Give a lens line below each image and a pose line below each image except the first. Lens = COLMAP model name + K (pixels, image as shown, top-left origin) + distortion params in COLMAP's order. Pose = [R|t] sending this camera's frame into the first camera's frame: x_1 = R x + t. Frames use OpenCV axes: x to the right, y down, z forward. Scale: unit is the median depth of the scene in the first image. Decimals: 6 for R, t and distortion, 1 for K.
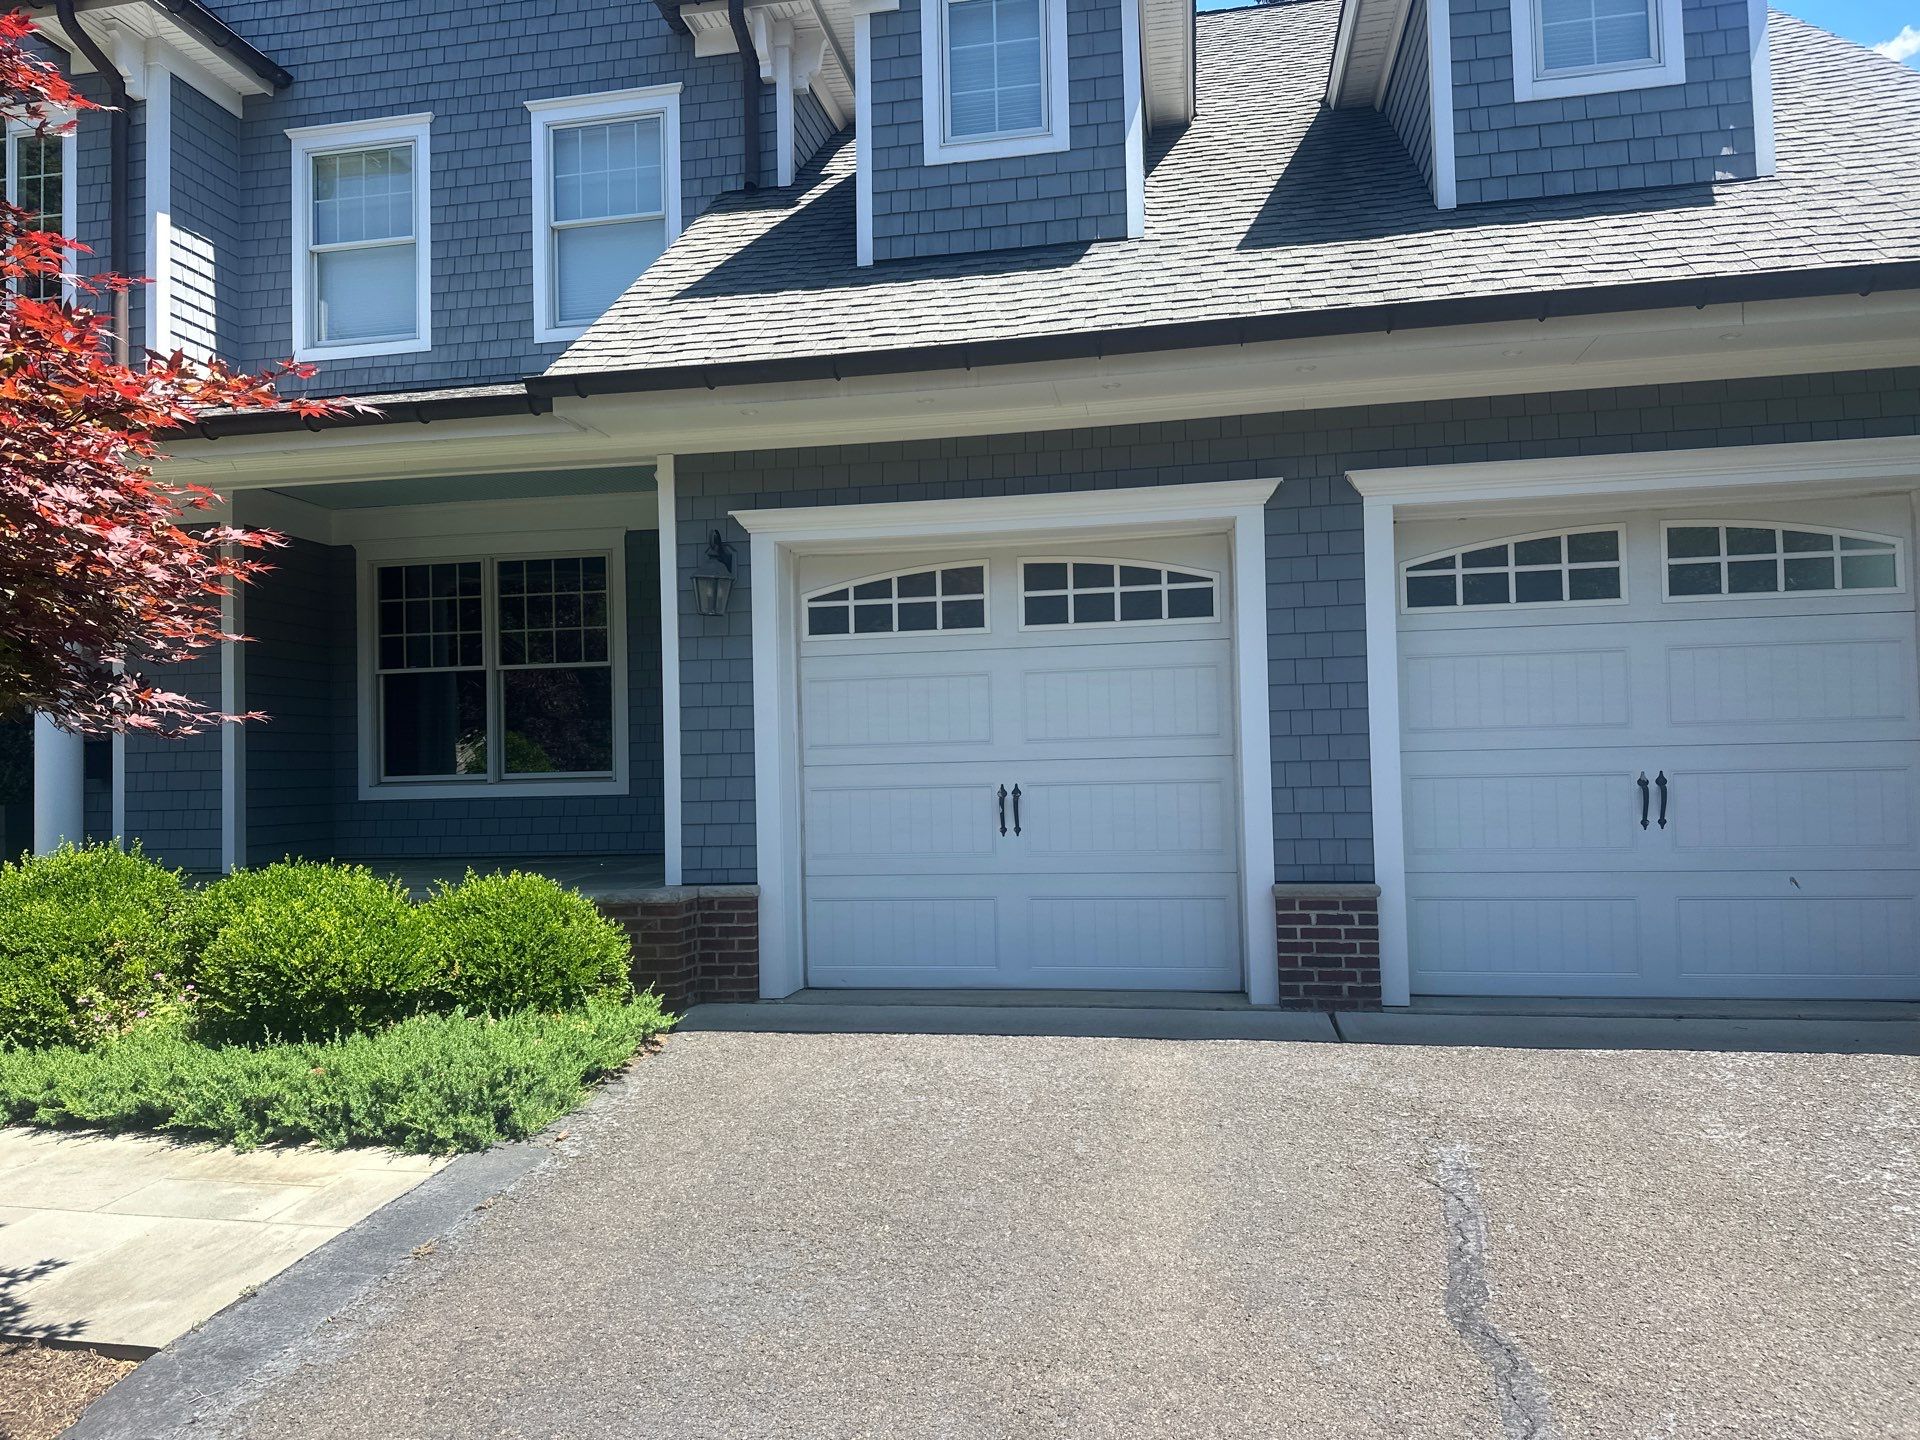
lens RADIAL K [[1424.0, 0, 968.1], [0, 1424.0, 700.7], [0, 0, 1]] dist [0.001323, 0.003486]
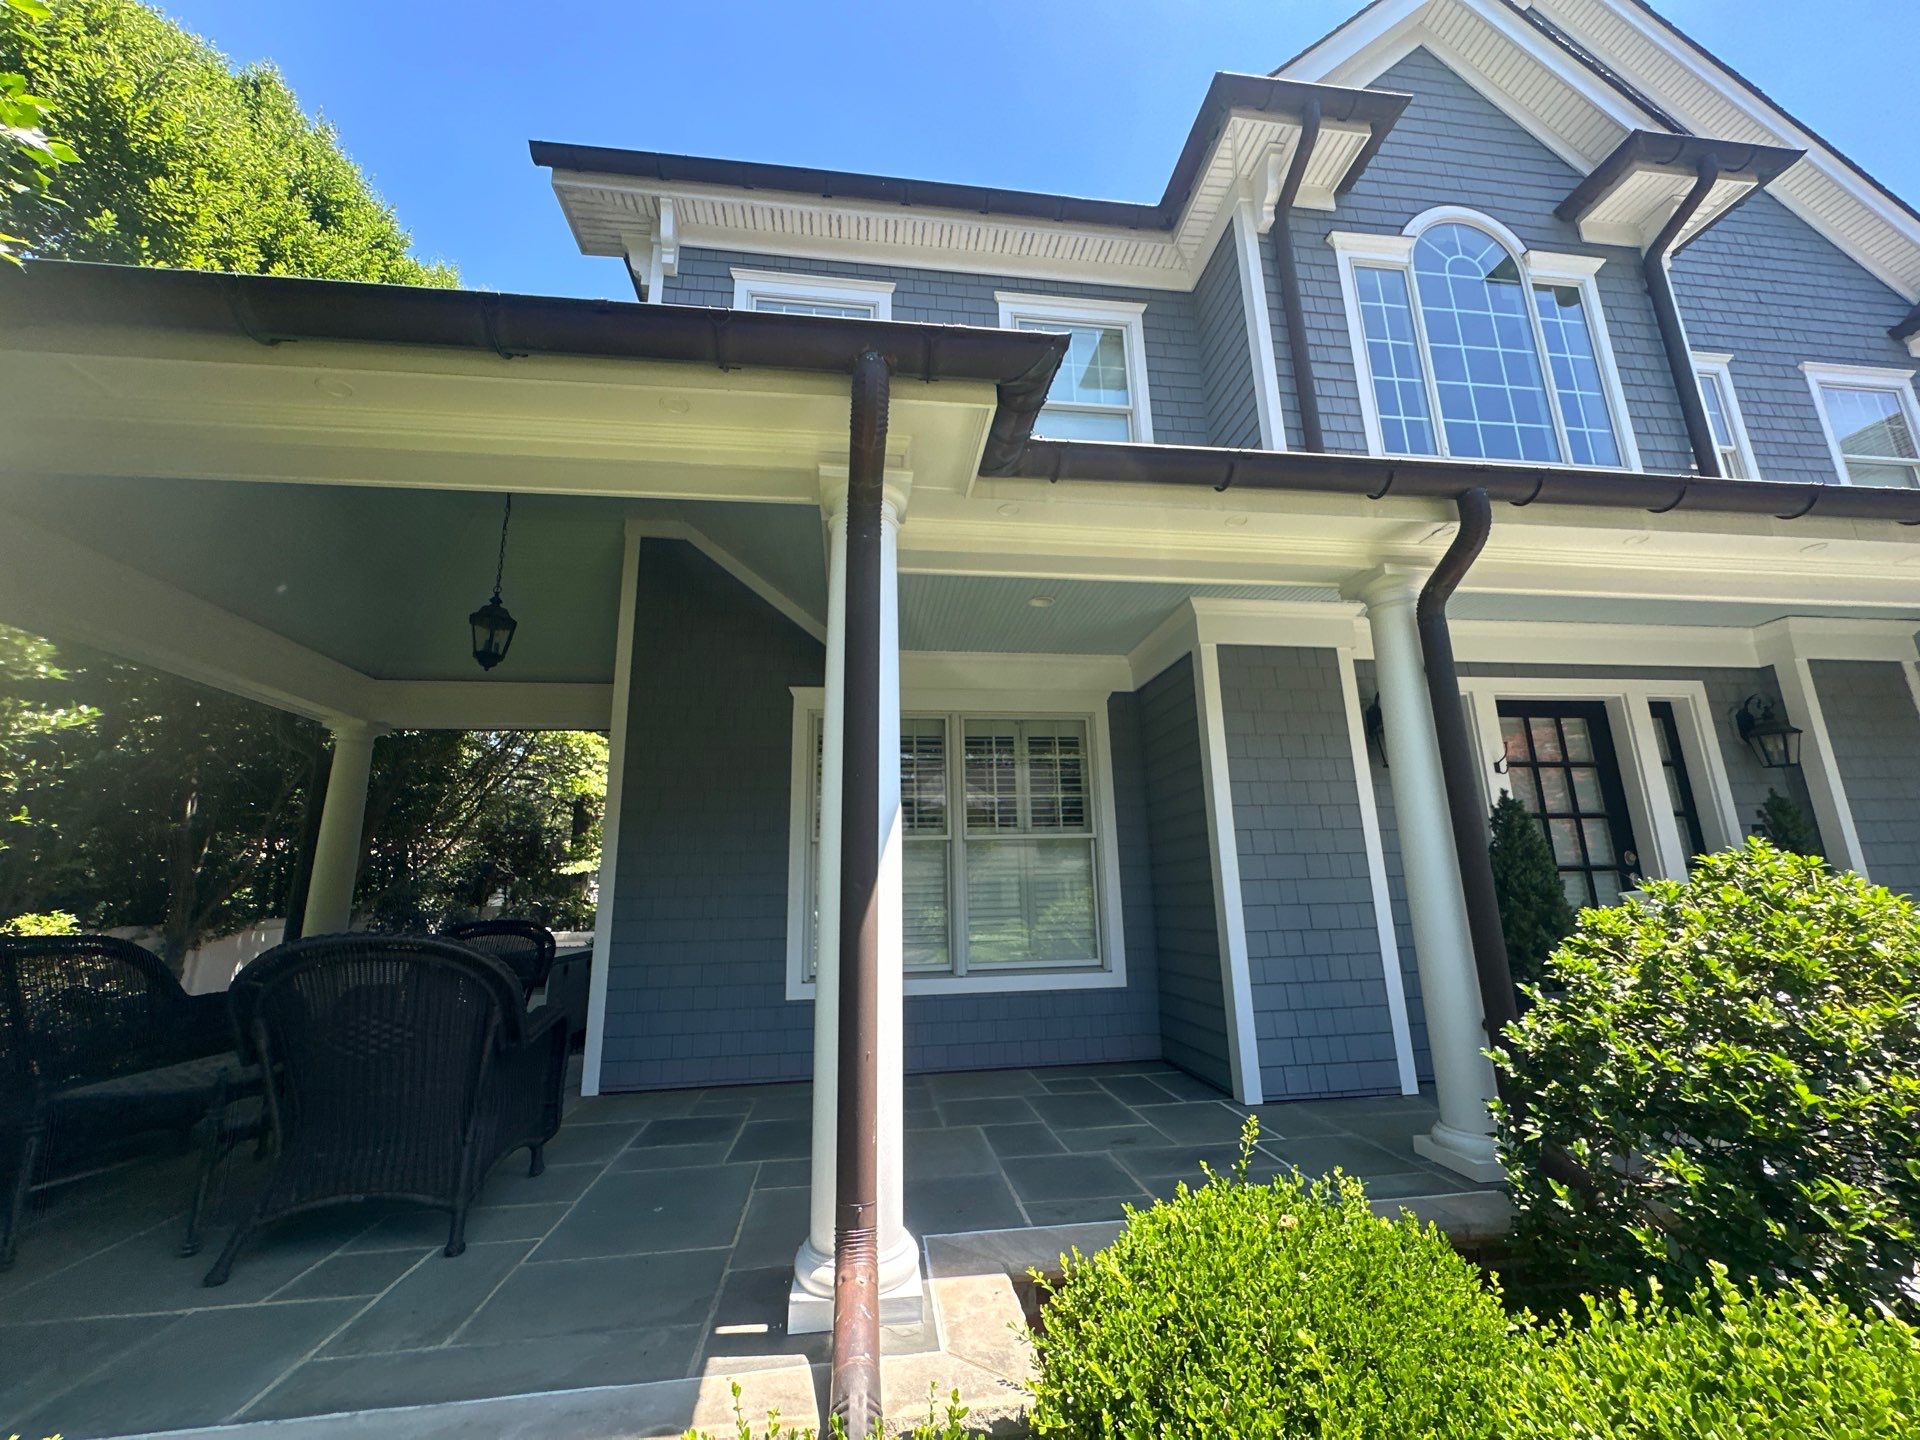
lens RADIAL K [[769.6, 0, 961.8], [0, 769.6, 716.4], [0, 0, 1]] dist [-0.003269, 0.001014]
pose [[0.944279, 0.079005, 0.319525, -2.948734], [-0.012947, 0.978929, -0.203788, 0.062013], [-0.328893, 0.188296, 0.925405, 1.694877]]
